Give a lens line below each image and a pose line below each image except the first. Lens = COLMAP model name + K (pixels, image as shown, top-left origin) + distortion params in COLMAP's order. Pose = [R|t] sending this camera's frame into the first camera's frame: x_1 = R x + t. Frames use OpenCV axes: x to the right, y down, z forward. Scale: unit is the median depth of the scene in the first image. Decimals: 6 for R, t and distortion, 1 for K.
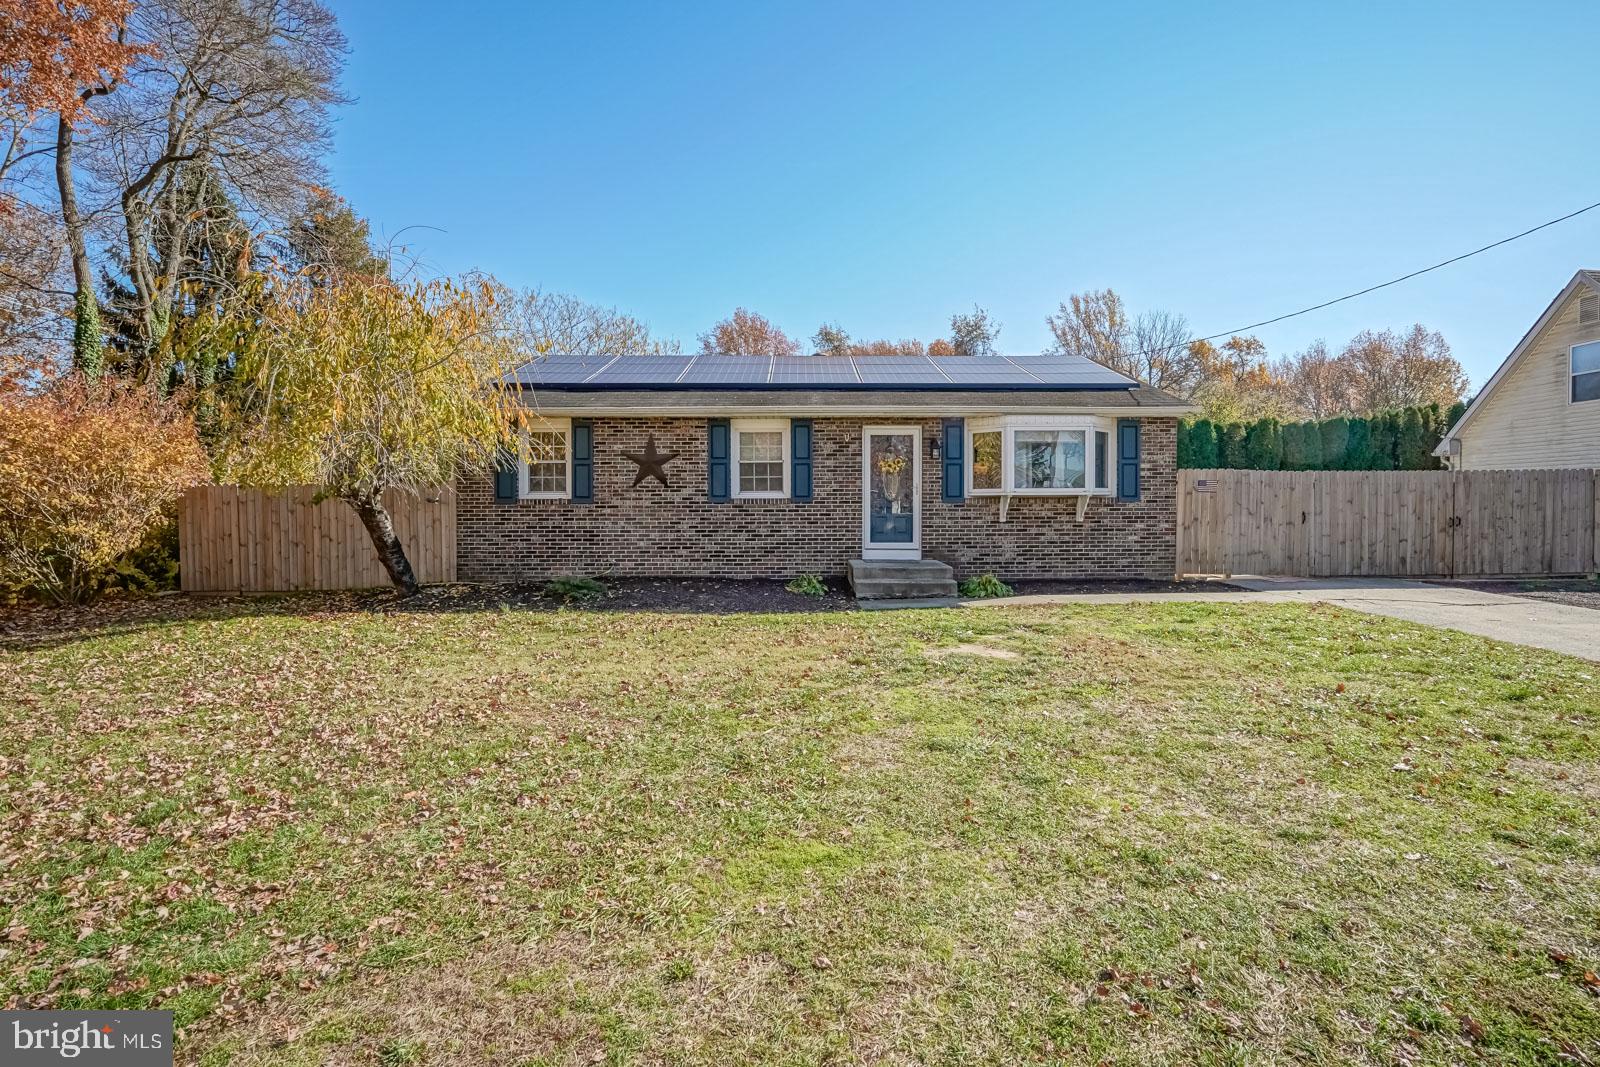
lens RADIAL K [[747.6, 0, 788.6], [0, 747.6, 524.0], [0, 0, 1]] dist [-0.001244, 0.001342]
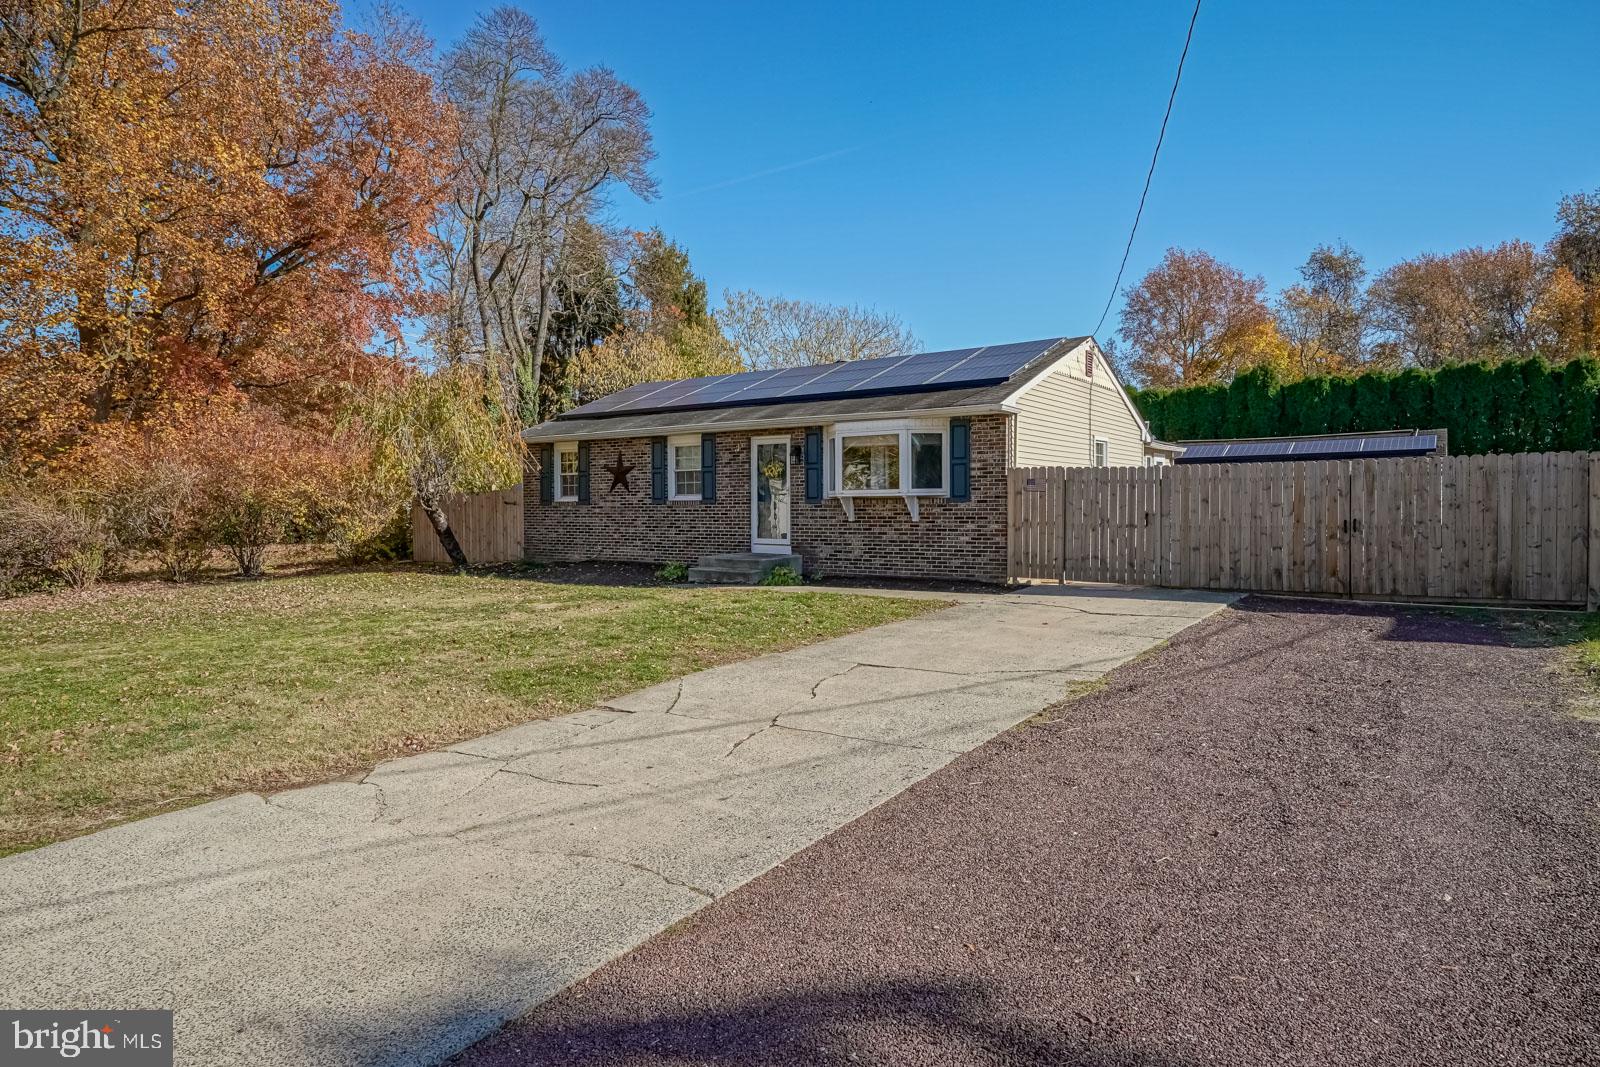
lens RADIAL K [[946.2, 0, 800.0], [0, 946.2, 533.5], [0, 0, 1]] dist [0.002038, 0.000056]
pose [[0.808721, 0.015837, -0.587979, 1.021261], [-0.008994, 0.999854, 0.014561, -0.004366], [0.588123, -0.006488, 0.808745, -0.138249]]
